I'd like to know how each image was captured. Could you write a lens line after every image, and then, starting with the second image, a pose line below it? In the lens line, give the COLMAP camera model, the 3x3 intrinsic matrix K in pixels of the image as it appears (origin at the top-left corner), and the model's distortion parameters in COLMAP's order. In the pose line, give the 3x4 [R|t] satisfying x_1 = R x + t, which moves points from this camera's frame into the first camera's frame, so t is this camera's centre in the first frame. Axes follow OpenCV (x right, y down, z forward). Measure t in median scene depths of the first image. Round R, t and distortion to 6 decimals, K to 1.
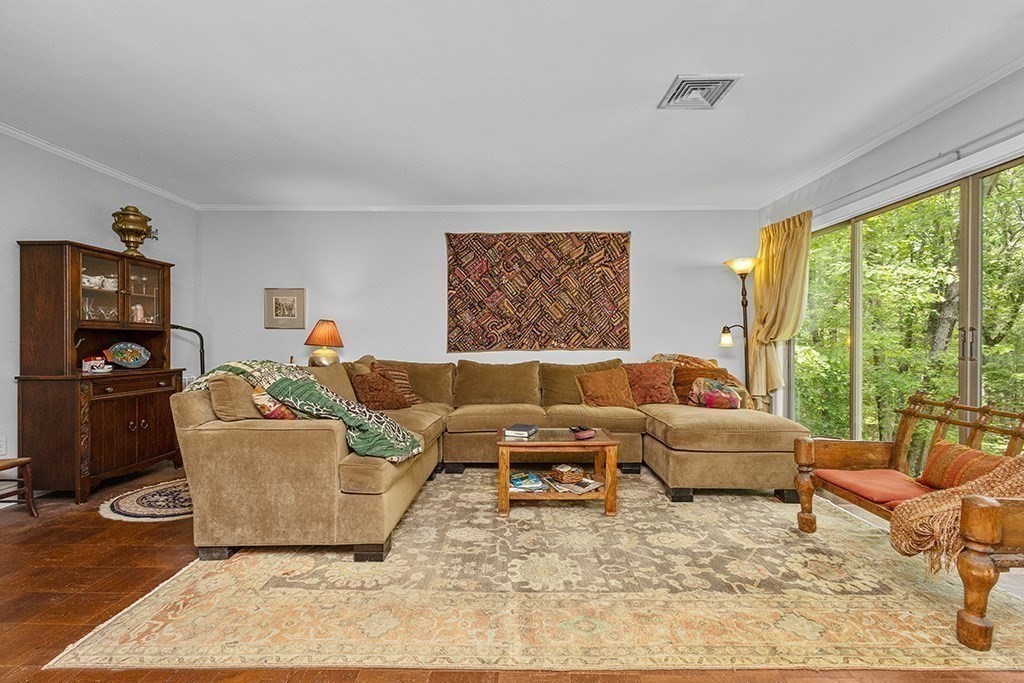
lens RADIAL K [[469.5, 0, 513.0], [0, 469.5, 343.2], [0, 0, 1]] dist [0.008896, -0.004077]
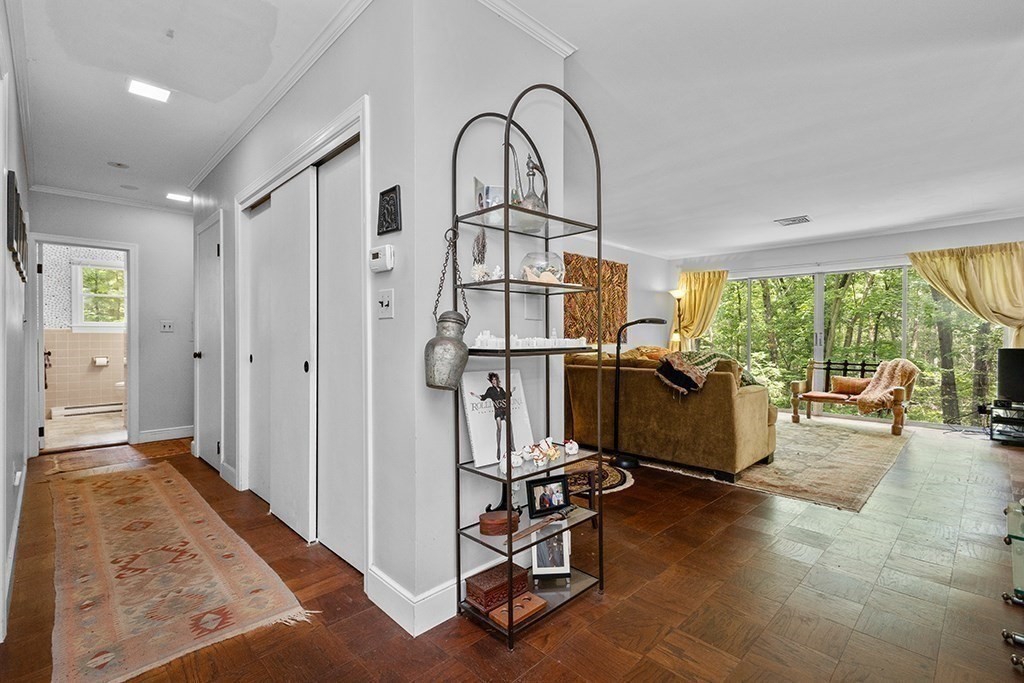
lens RADIAL K [[469.5, 0, 514.4], [0, 469.5, 340.4], [0, 0, 1]] dist [0.008896, -0.004077]
pose [[0.703630, -0.000852, 0.710566, -1.056764], [-0.000930, 0.999997, 0.002120, 0.001225], [-0.710566, -0.002152, 0.703627, 0.209487]]
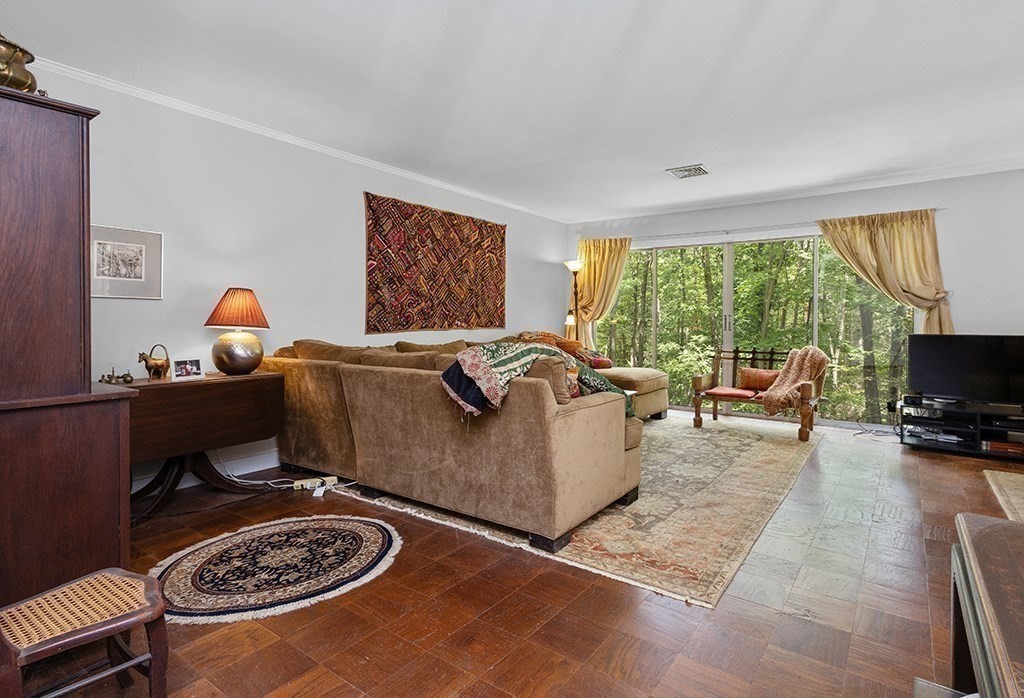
lens RADIAL K [[512.8, 0, 565.0], [0, 512.8, 323.1], [0, 0, 1]] dist [0.001034, 0.001961]
pose [[0.543987, -0.002031, 0.839091, -0.719076], [-0.001055, 0.999995, 0.003105, -0.002616], [-0.839093, -0.002575, 0.543982, 0.200401]]
